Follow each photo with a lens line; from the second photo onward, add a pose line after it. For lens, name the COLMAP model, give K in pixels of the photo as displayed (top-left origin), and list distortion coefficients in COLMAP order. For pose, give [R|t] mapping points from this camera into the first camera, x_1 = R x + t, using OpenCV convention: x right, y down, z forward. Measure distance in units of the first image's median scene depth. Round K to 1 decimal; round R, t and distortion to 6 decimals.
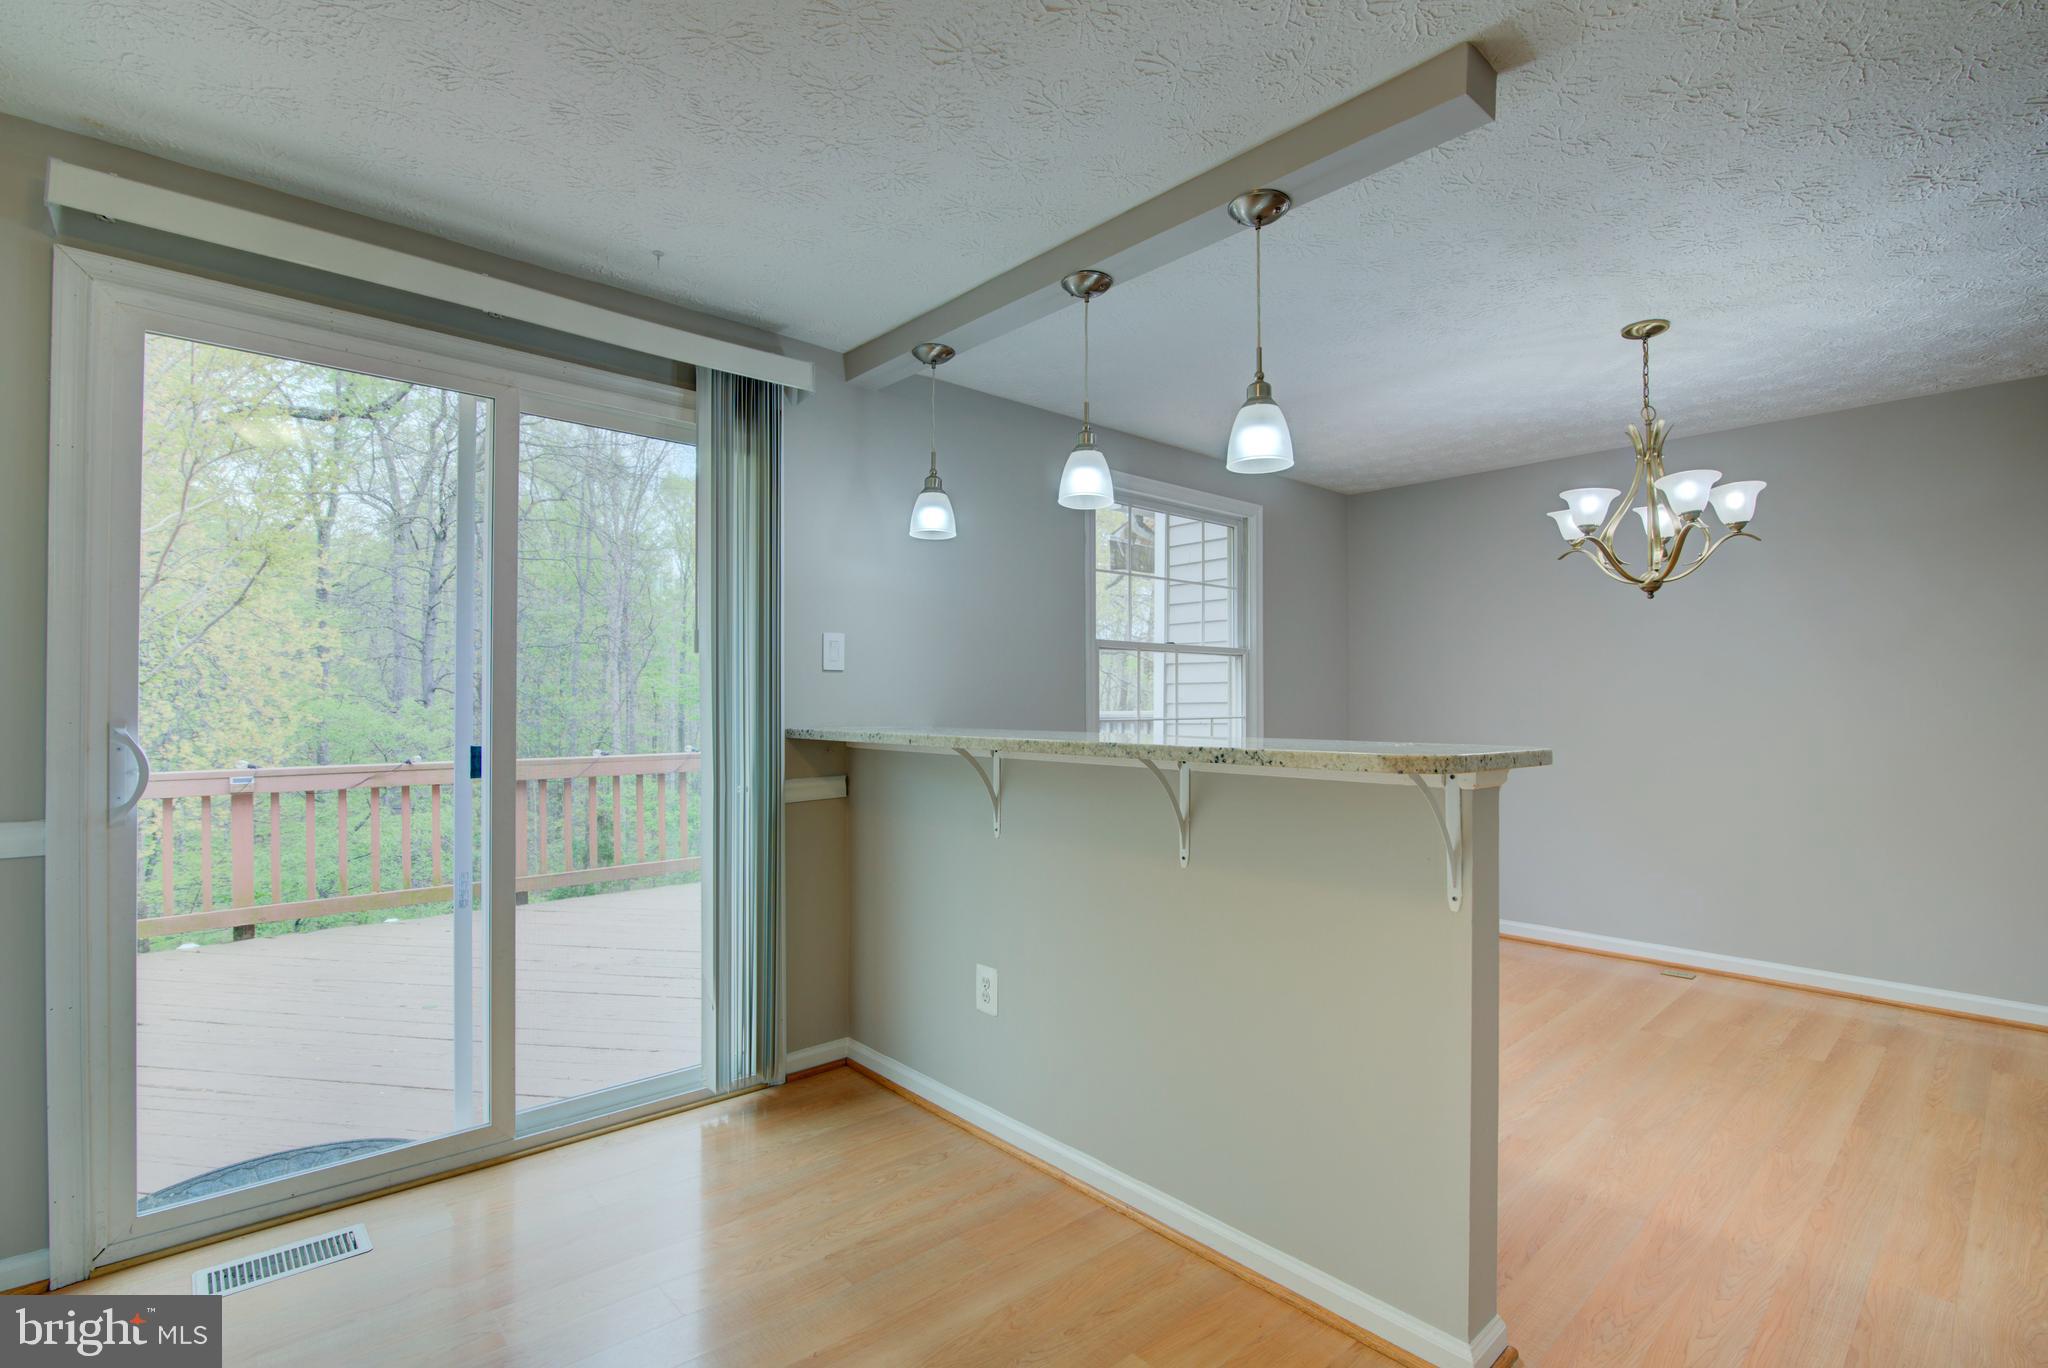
lens RADIAL K [[939.4, 0, 1026.6], [0, 939.4, 693.5], [0, 0, 1]] dist [-0.019202, -0.000022]
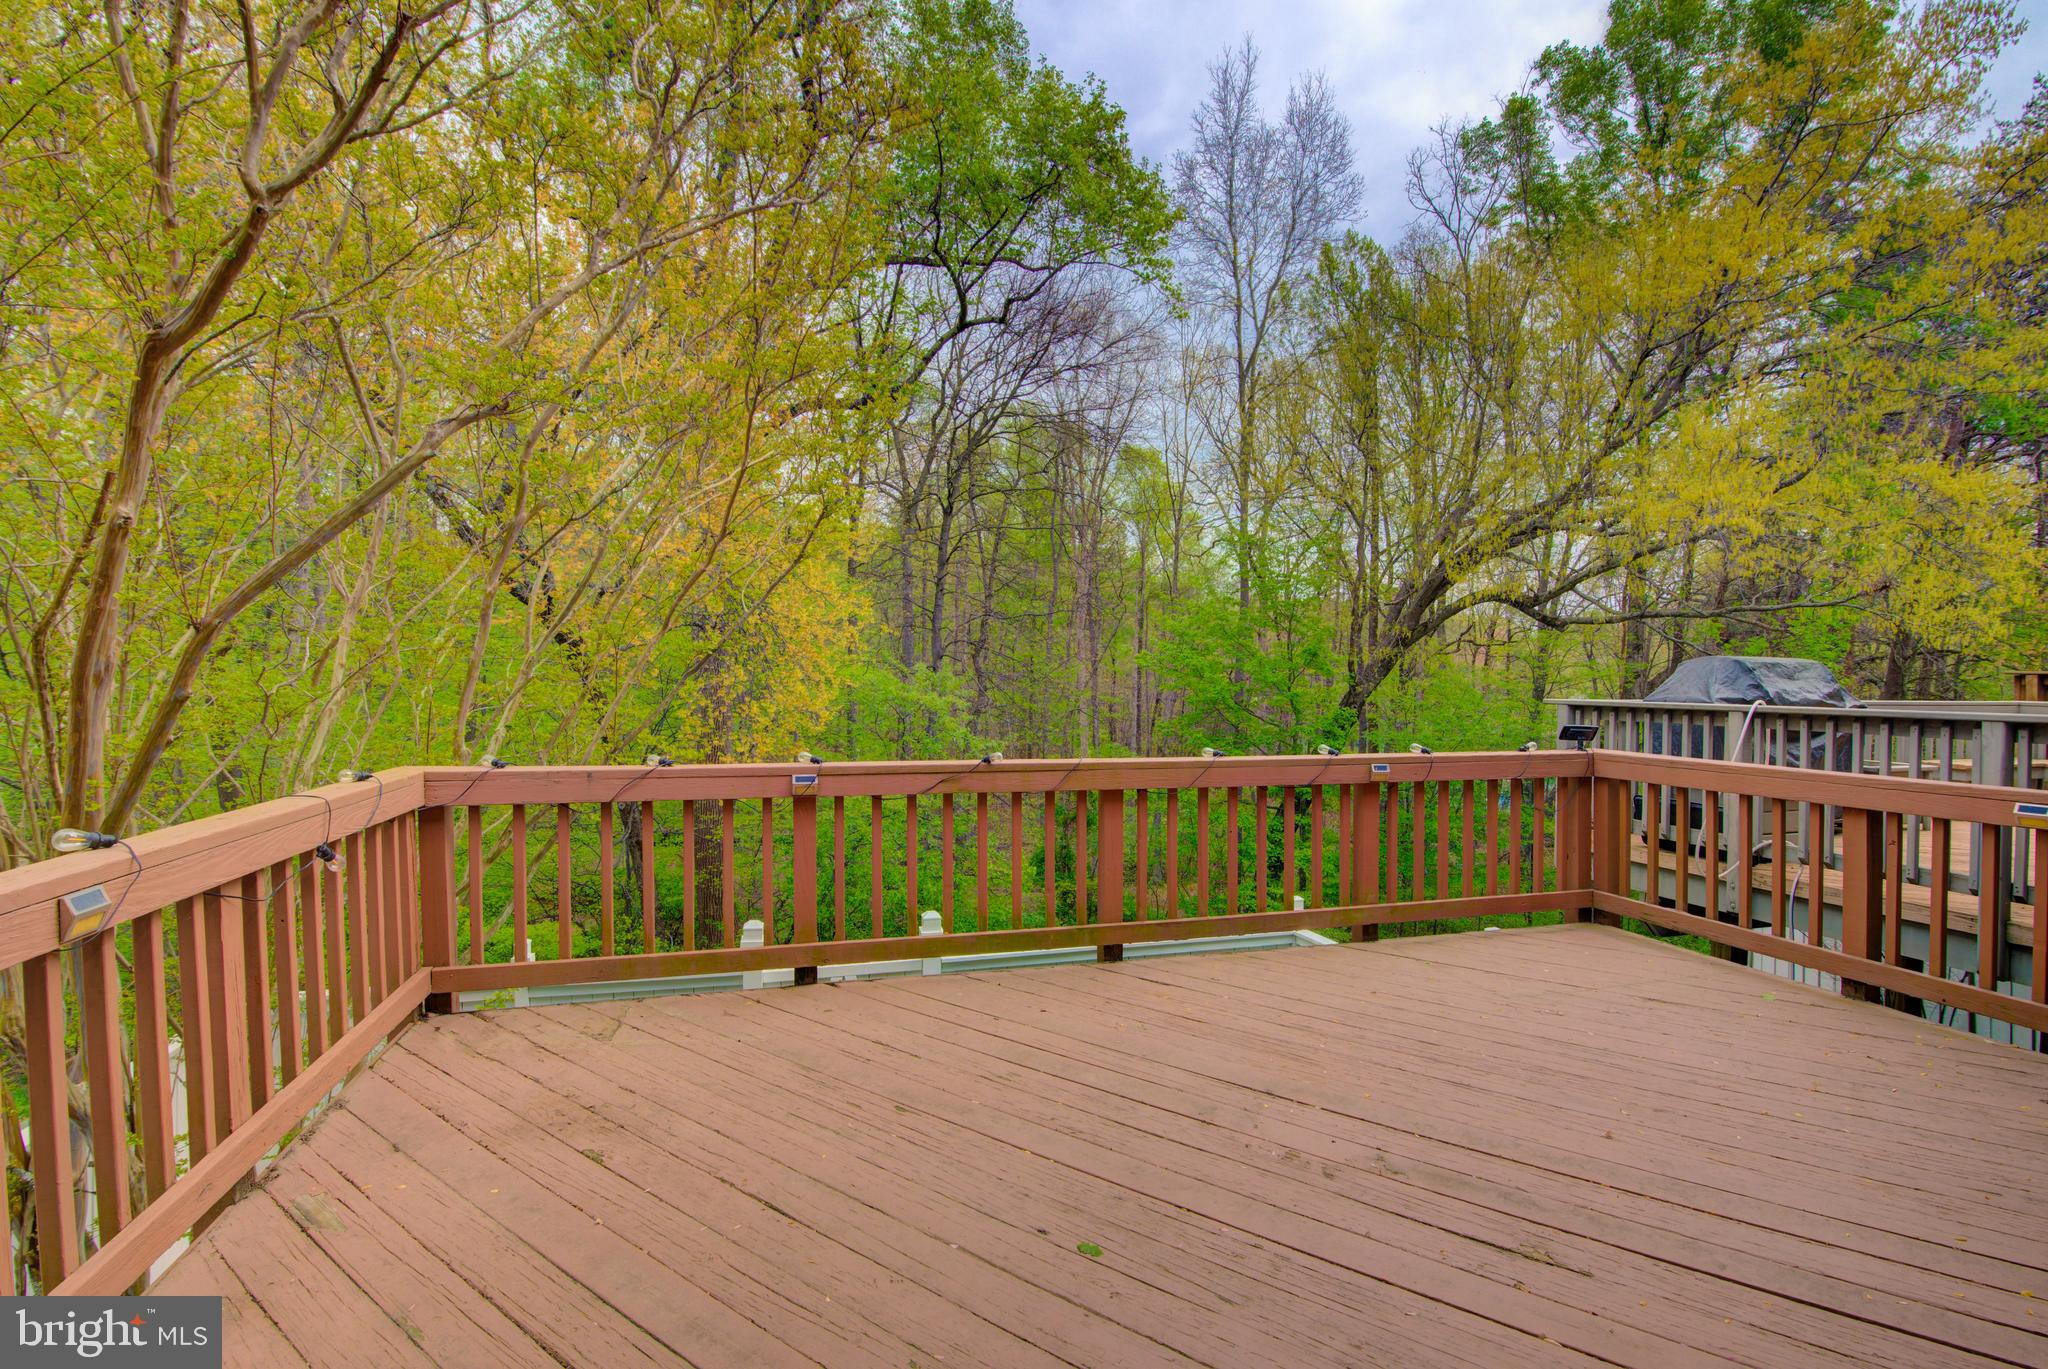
lens RADIAL K [[939.4, 0, 1026.6], [0, 939.4, 694.0], [0, 0, 1]] dist [-0.019202, -0.000022]
pose [[0.896323, 0.026598, -0.442604, -0.117247], [-0.011817, 0.999278, 0.036120, -0.002155], [0.443245, -0.027145, 0.895989, 0.133459]]
